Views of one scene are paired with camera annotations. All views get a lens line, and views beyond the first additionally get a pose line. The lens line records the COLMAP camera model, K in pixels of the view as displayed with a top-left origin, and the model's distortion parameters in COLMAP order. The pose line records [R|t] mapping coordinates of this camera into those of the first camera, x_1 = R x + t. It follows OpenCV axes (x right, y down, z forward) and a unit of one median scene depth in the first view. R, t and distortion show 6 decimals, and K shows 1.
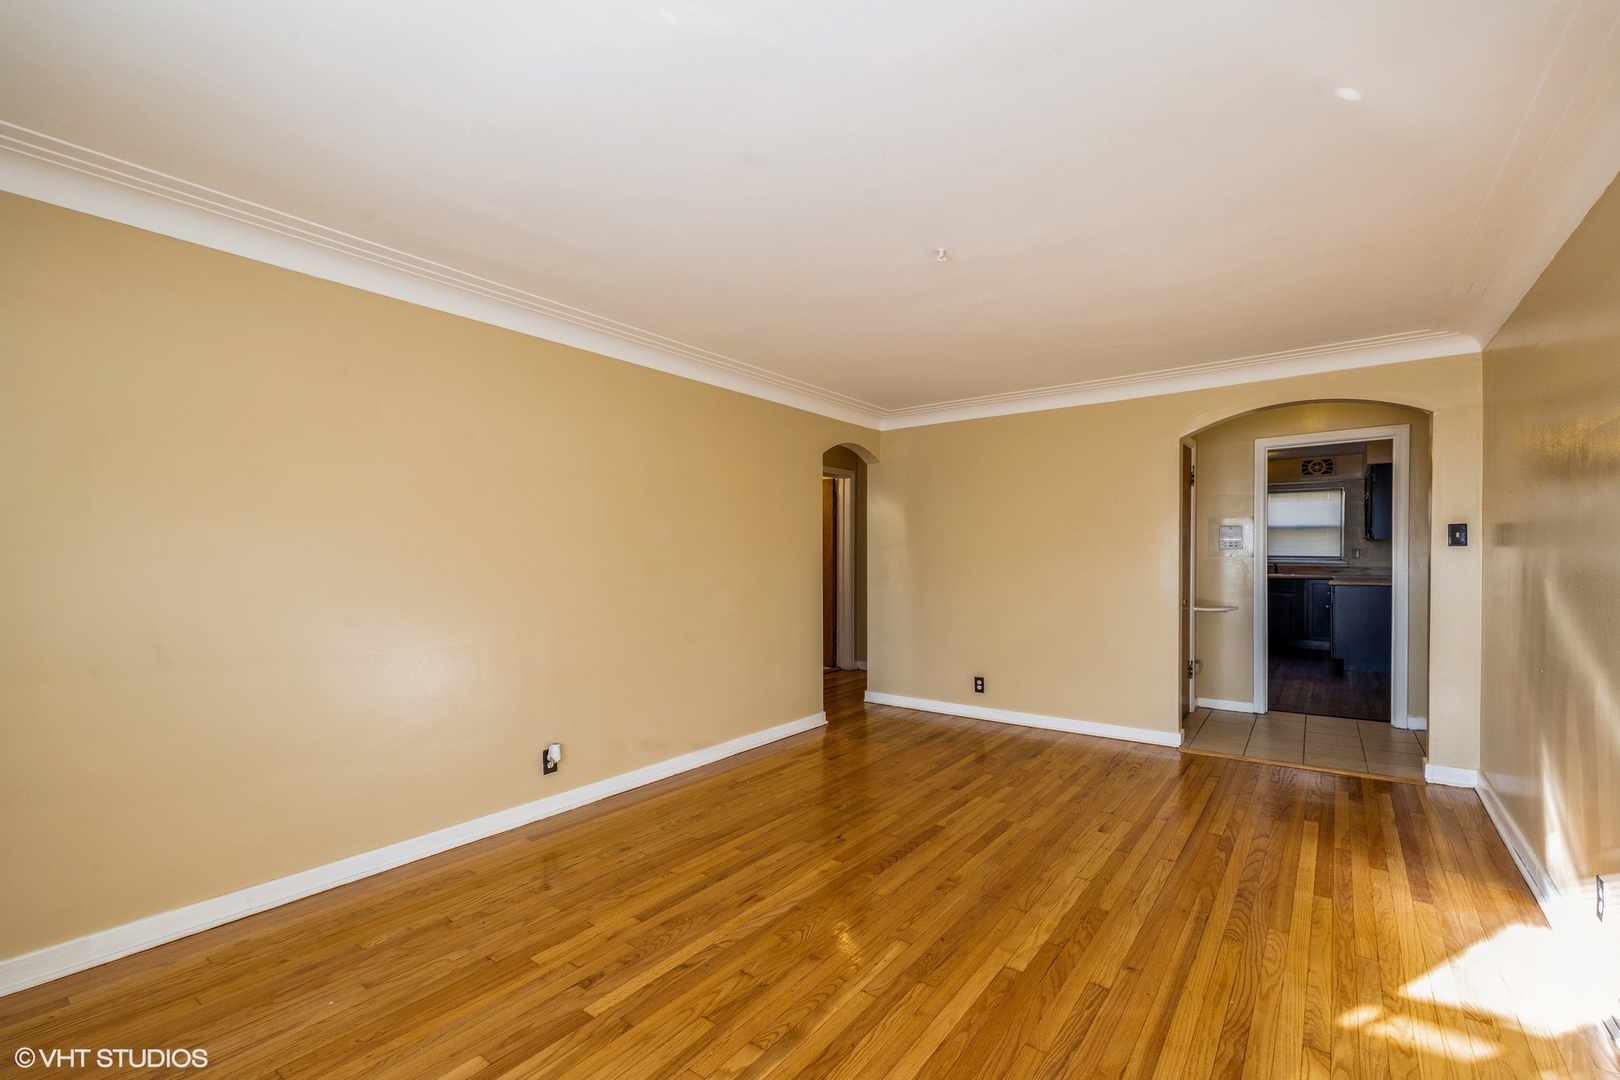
lens RADIAL K [[688.5, 0, 811.5], [0, 688.5, 544.7], [0, 0, 1]] dist [-0.001217, 0.000565]
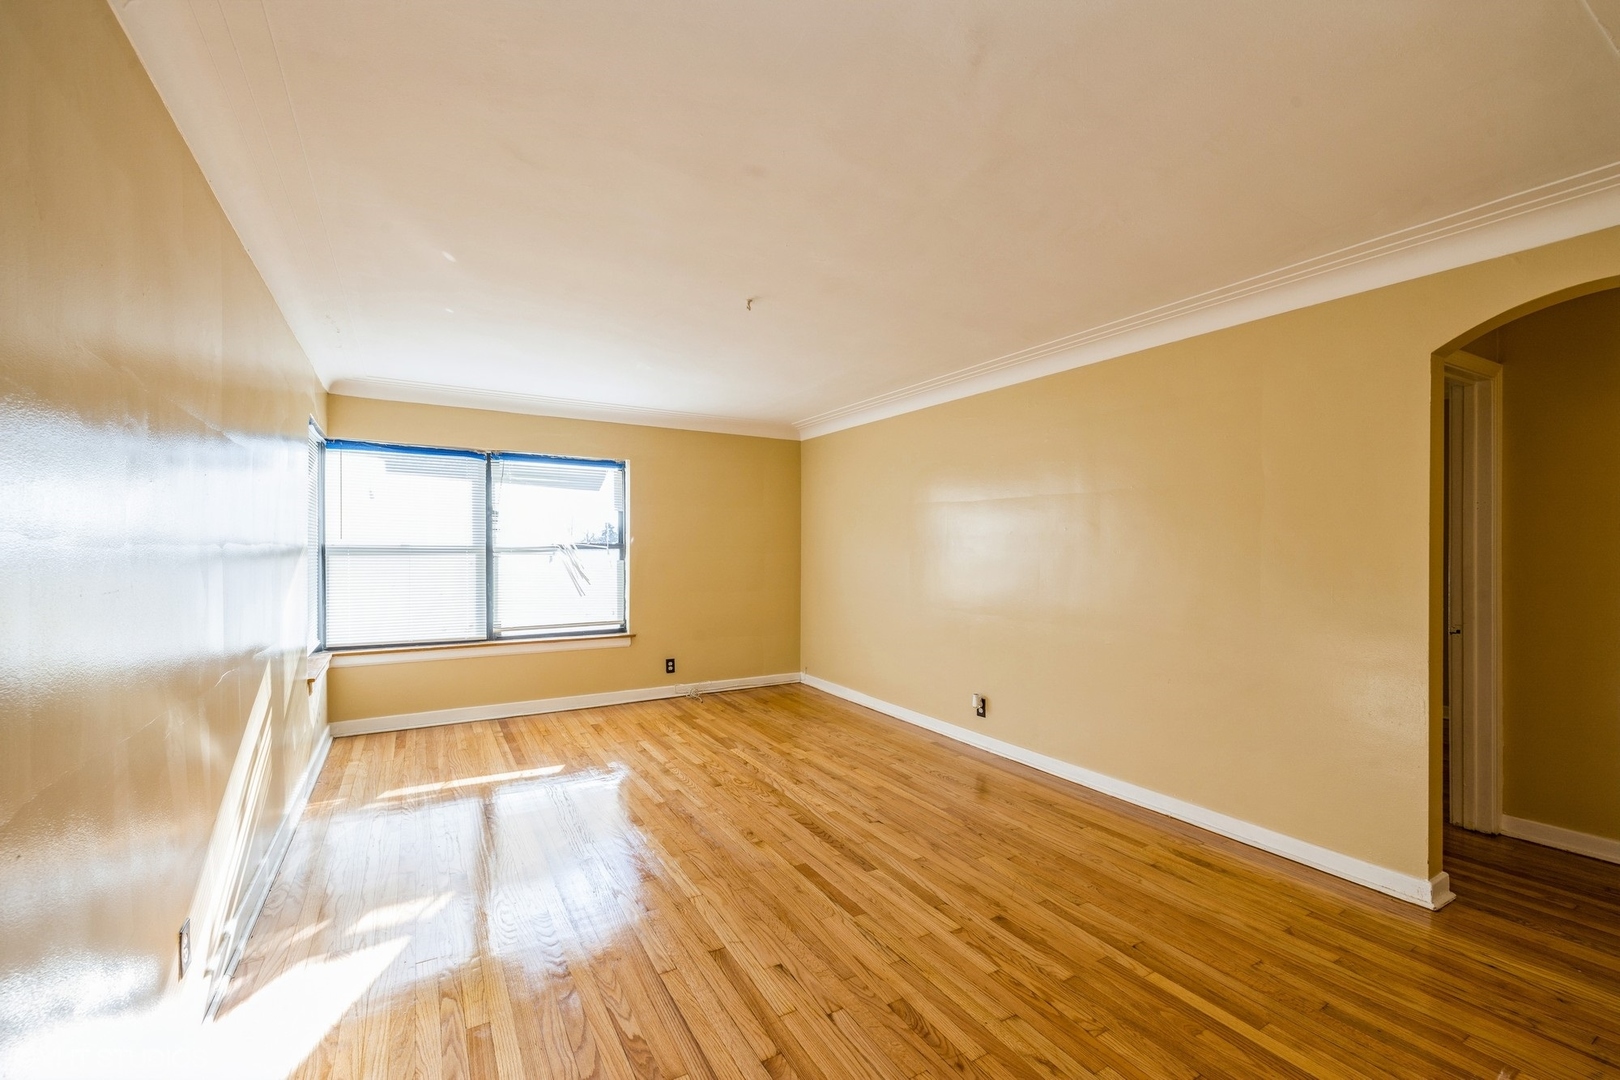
lens RADIAL K [[688.5, 0, 811.1], [0, 688.5, 544.3], [0, 0, 1]] dist [-0.001217, 0.000565]
pose [[-0.381968, -0.004466, -0.924165, 0.948911], [0.006374, 0.999952, -0.007467, 0.011620], [0.924154, -0.008742, -0.381921, 1.190043]]
